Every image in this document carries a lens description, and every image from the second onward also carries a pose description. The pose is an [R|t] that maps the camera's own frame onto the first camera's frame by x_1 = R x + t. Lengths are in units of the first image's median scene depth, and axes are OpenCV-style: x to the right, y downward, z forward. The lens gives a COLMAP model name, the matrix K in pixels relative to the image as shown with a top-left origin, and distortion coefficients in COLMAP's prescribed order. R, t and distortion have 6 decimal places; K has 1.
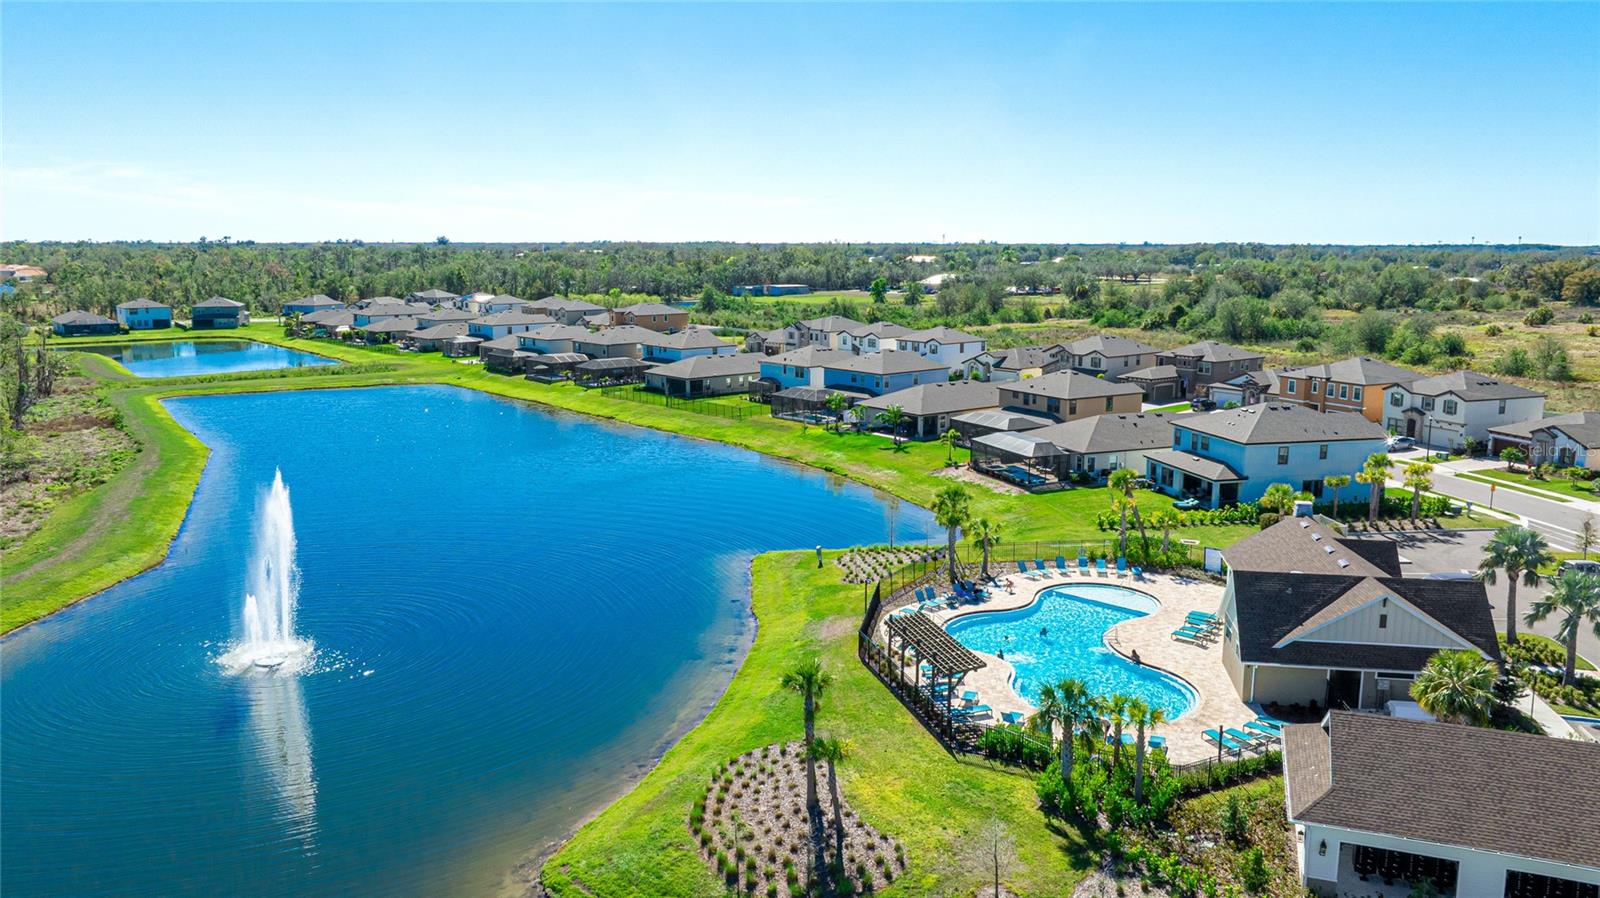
lens RADIAL K [[1205.3, 0, 800.0], [0, 1205.3, 449.0], [0, 0, 1]] dist [-0.015141, 0.000437]
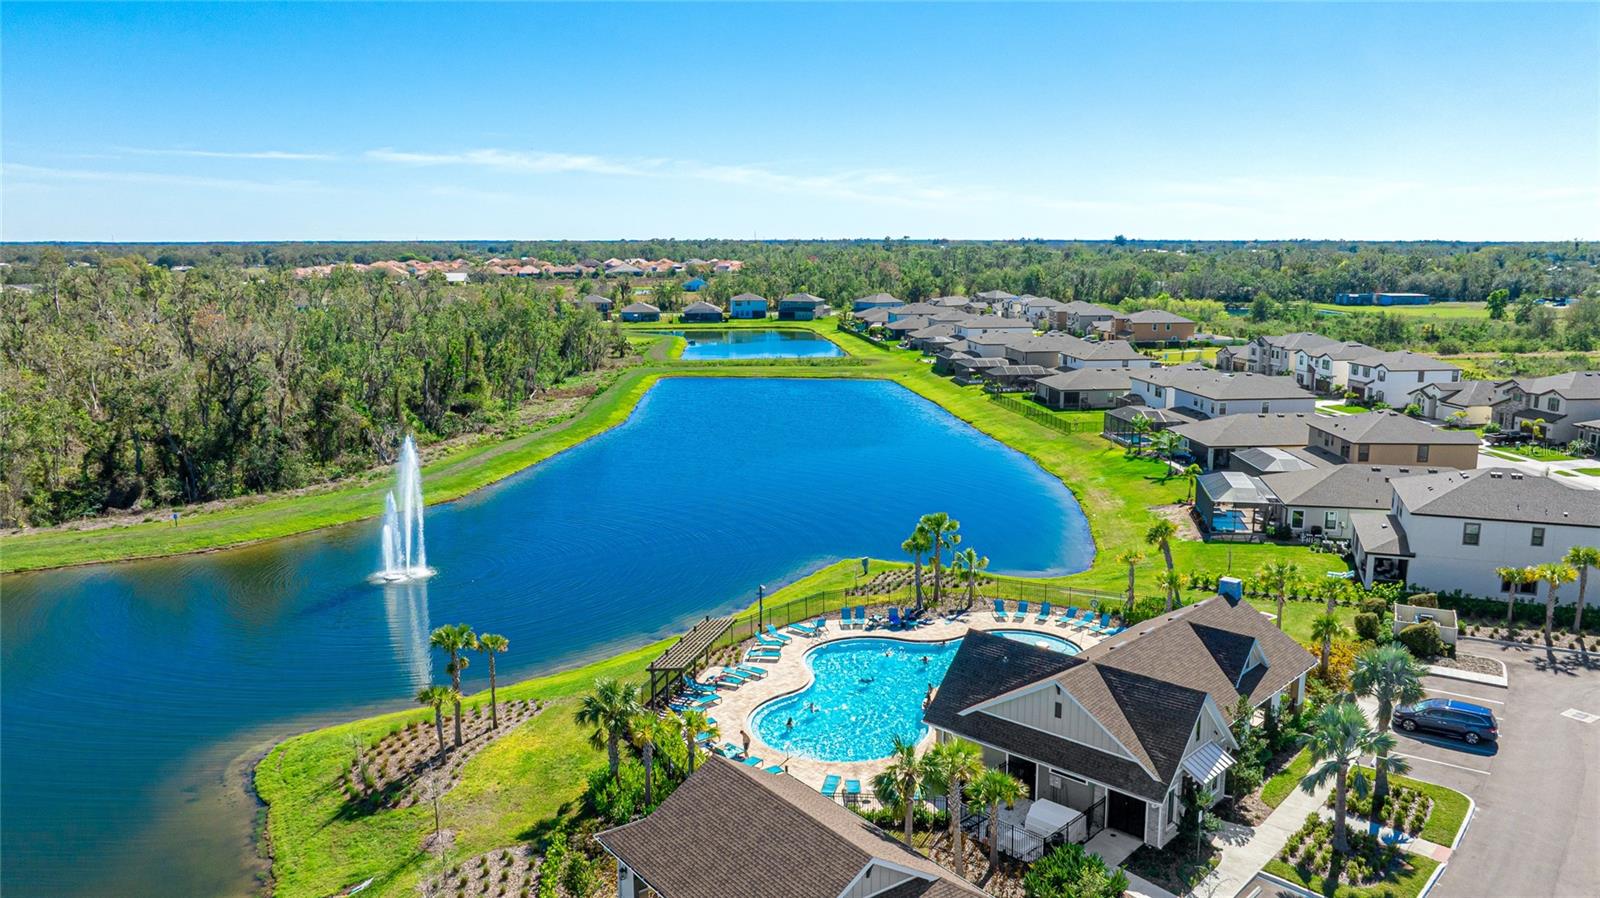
lens RADIAL K [[1205.3, 0, 800.0], [0, 1205.3, 449.0], [0, 0, 1]] dist [-0.015141, 0.000437]
pose [[0.828860, 0.094311, -0.551450, 0.257124], [-0.092393, 0.995229, 0.031335, -0.019243], [0.551774, 0.024978, 0.833619, 0.046094]]
